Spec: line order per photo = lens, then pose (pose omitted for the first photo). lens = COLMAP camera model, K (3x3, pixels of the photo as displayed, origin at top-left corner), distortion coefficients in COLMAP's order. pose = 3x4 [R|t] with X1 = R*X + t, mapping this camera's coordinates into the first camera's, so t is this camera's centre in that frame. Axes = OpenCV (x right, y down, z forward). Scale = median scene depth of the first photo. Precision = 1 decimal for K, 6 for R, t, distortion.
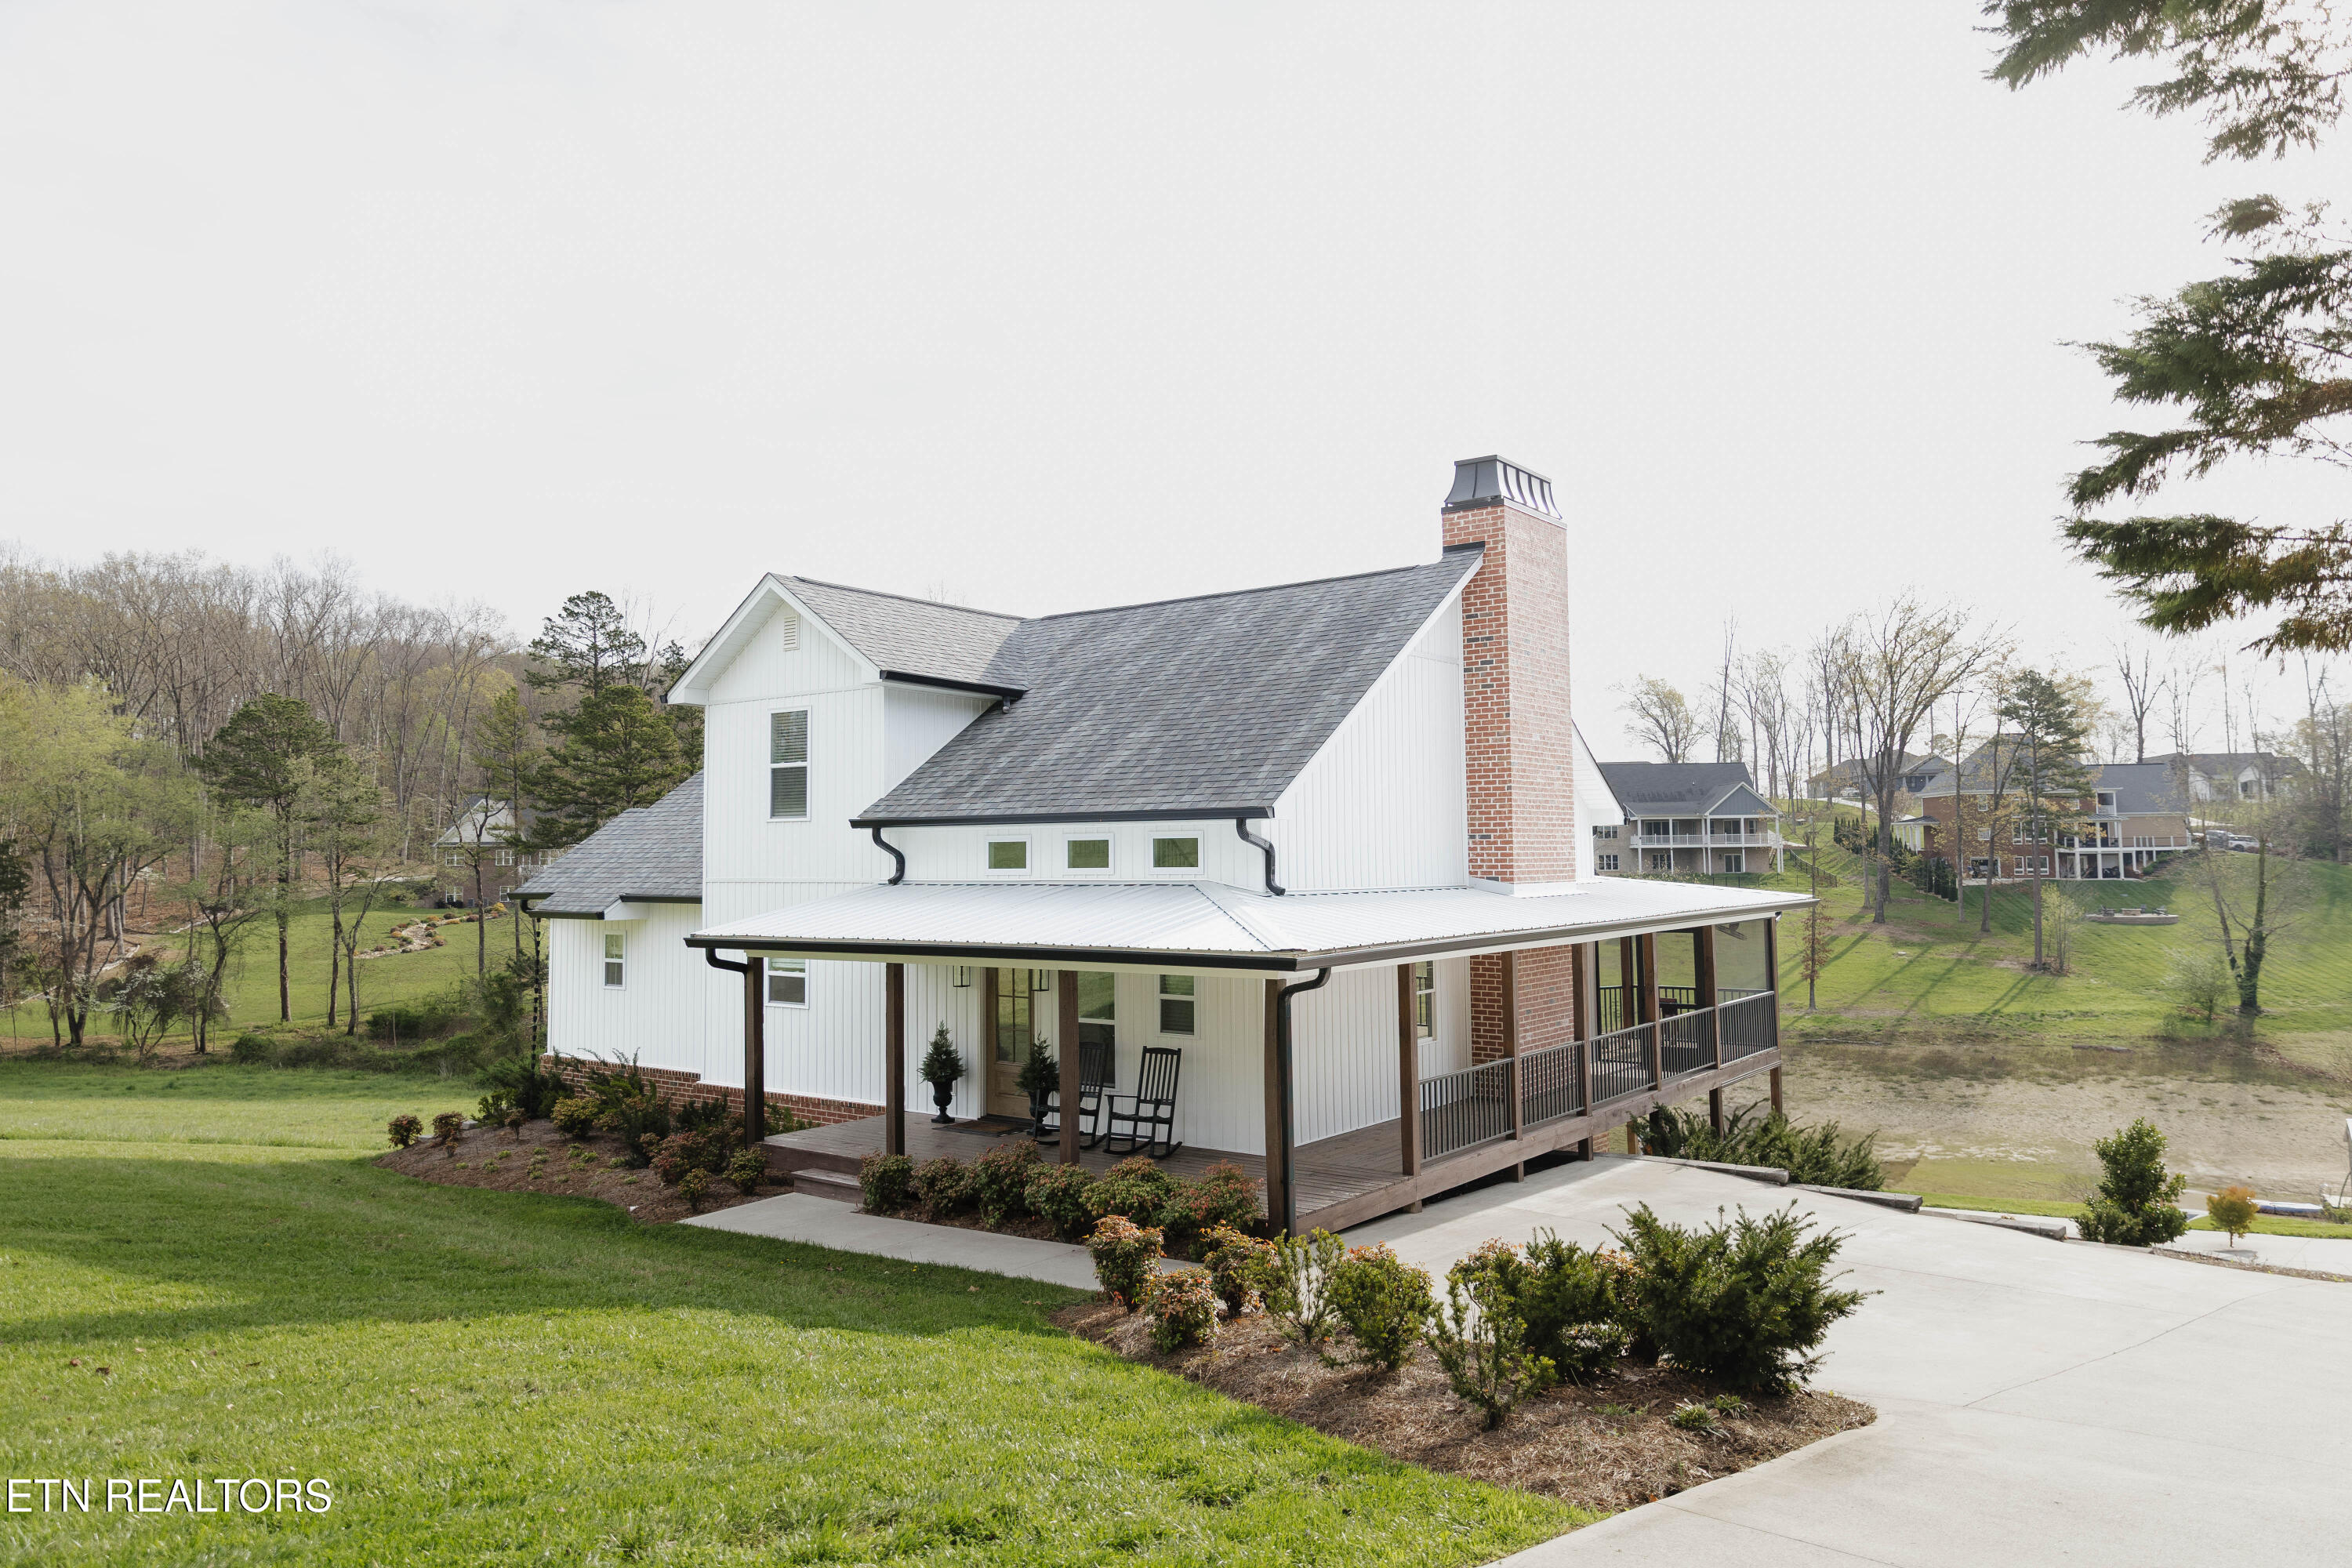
lens RADIAL K [[1586.8, 0, 1183.7], [0, 1586.8, 785.4], [0, 0, 1]] dist [0.014131, -0.000422]
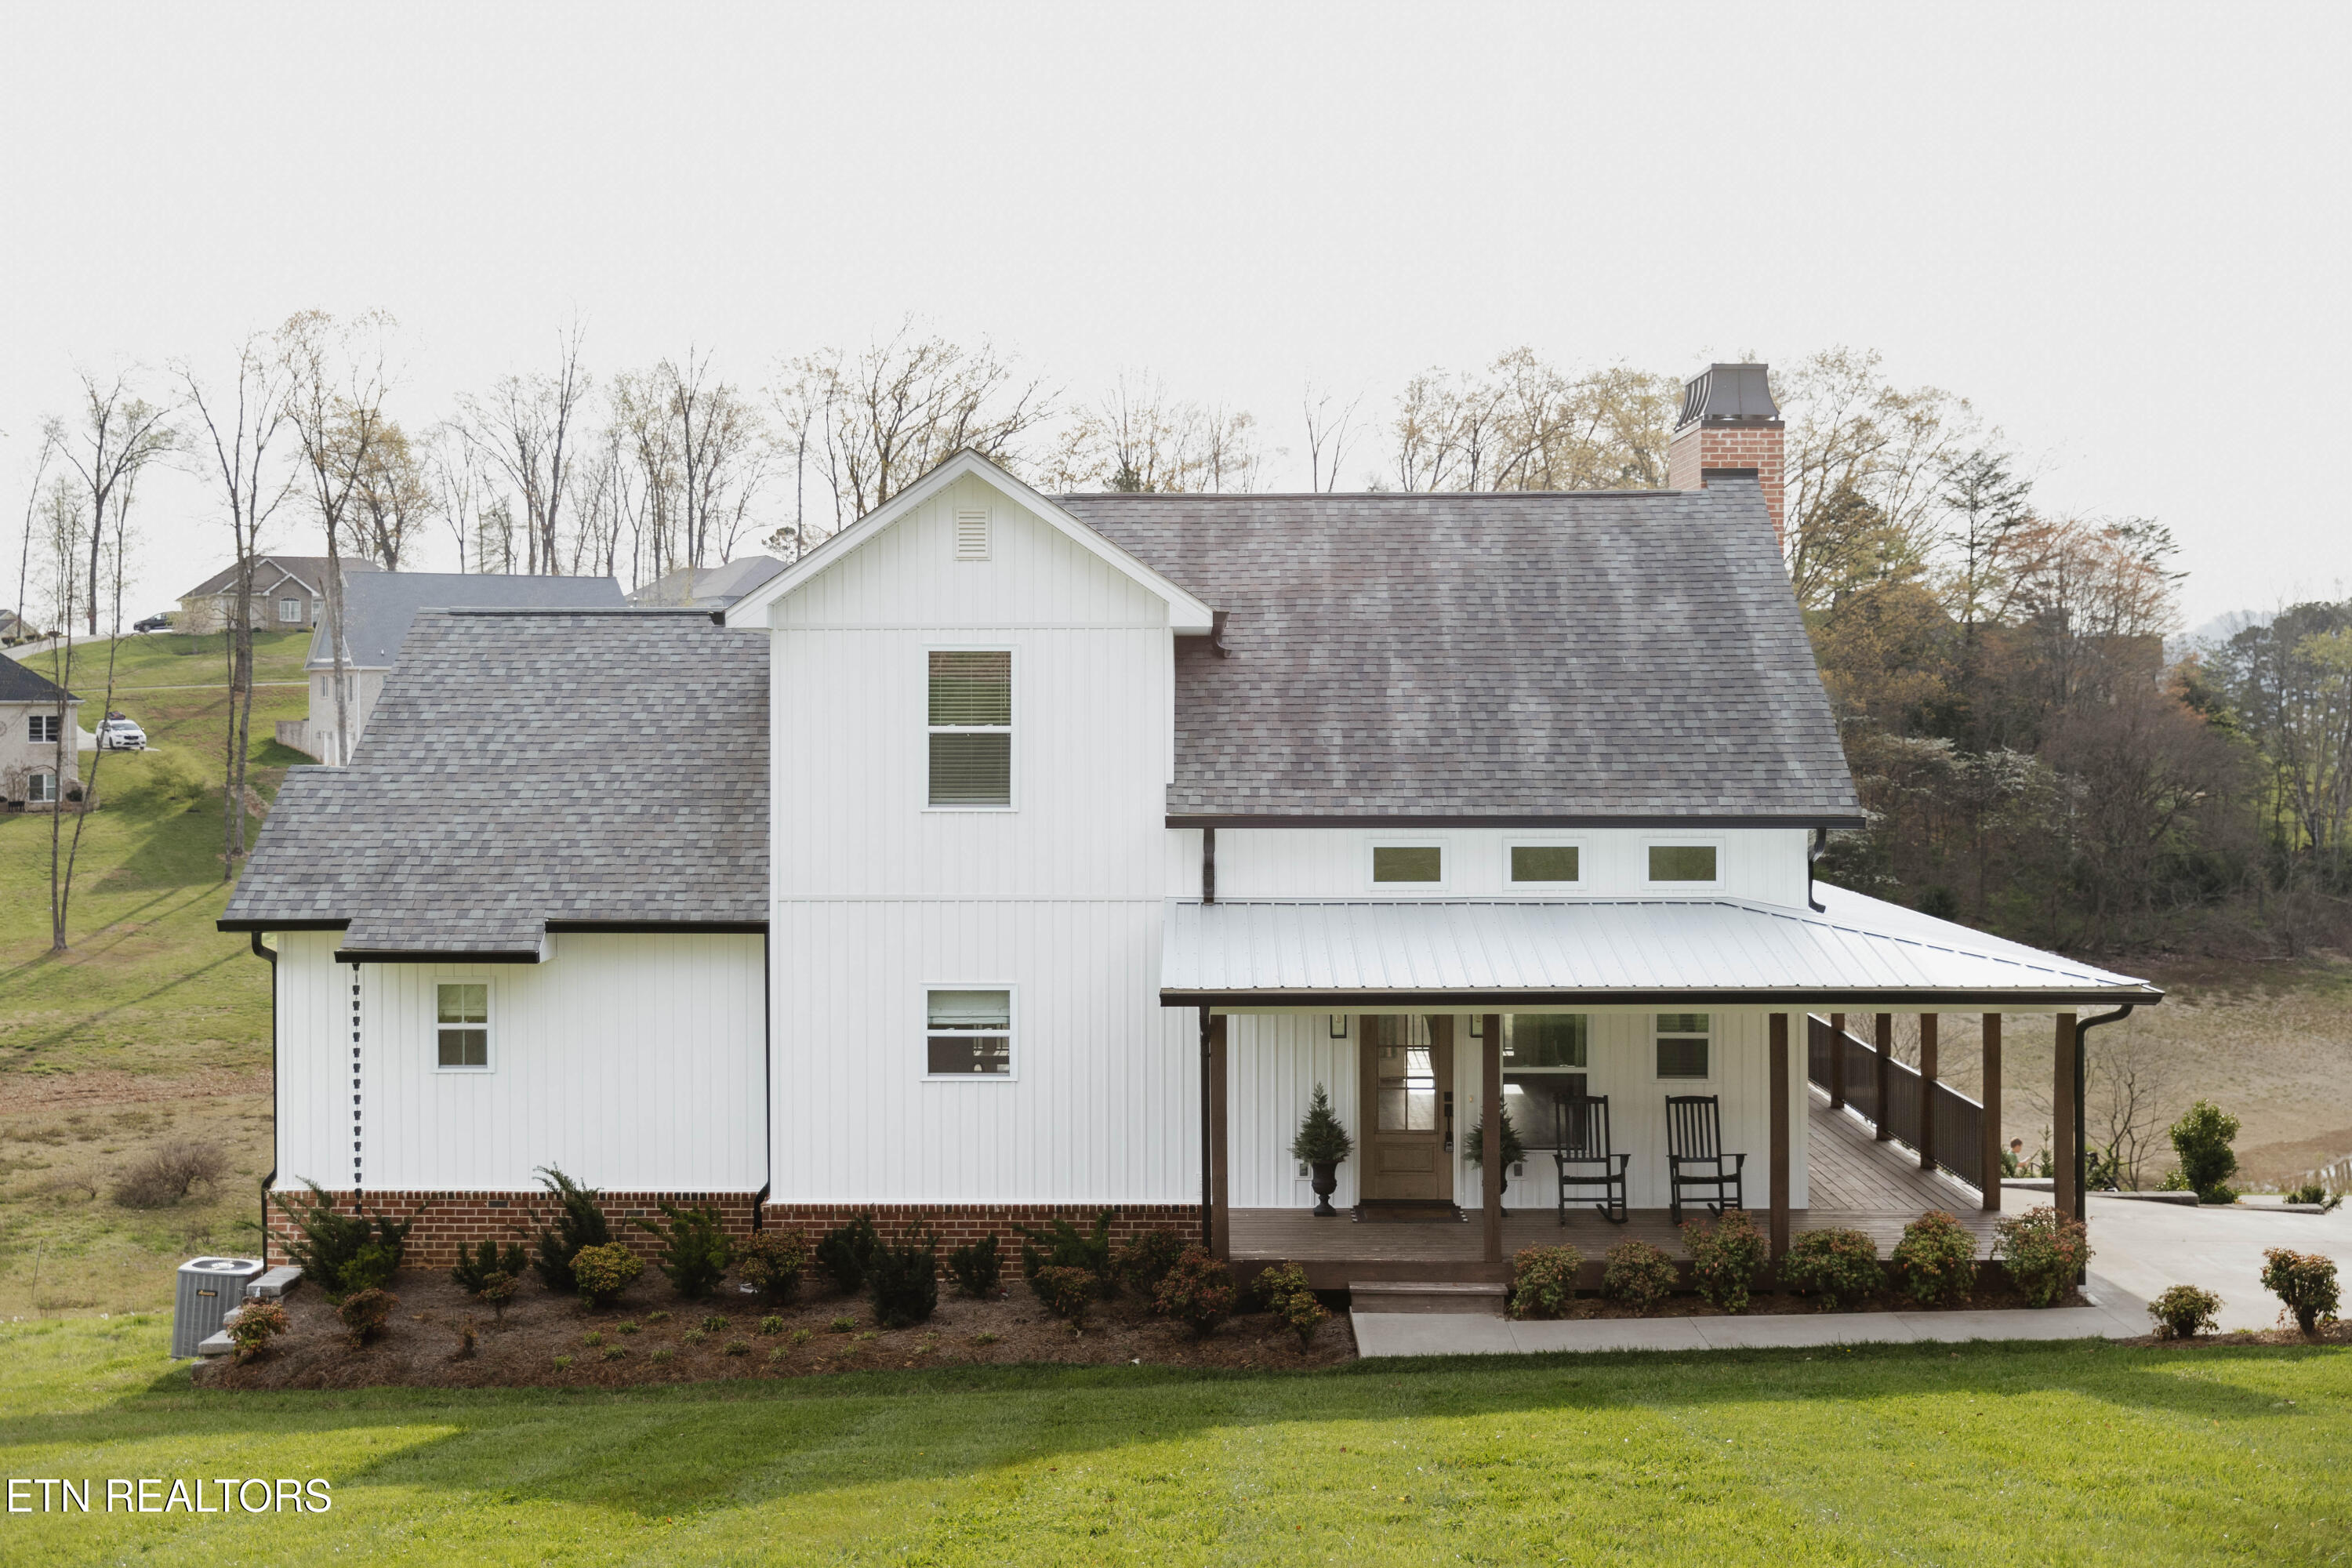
lens RADIAL K [[2985.6, 0, 1176.0], [0, 2985.6, 784.0], [0, 0, 1]] dist [0.034998, 0.030138]
pose [[0.812241, -0.008071, 0.583267, -0.993606], [-0.033272, 0.997635, 0.060138, -0.074989], [-0.582373, -0.068253, 0.810052, -0.104115]]
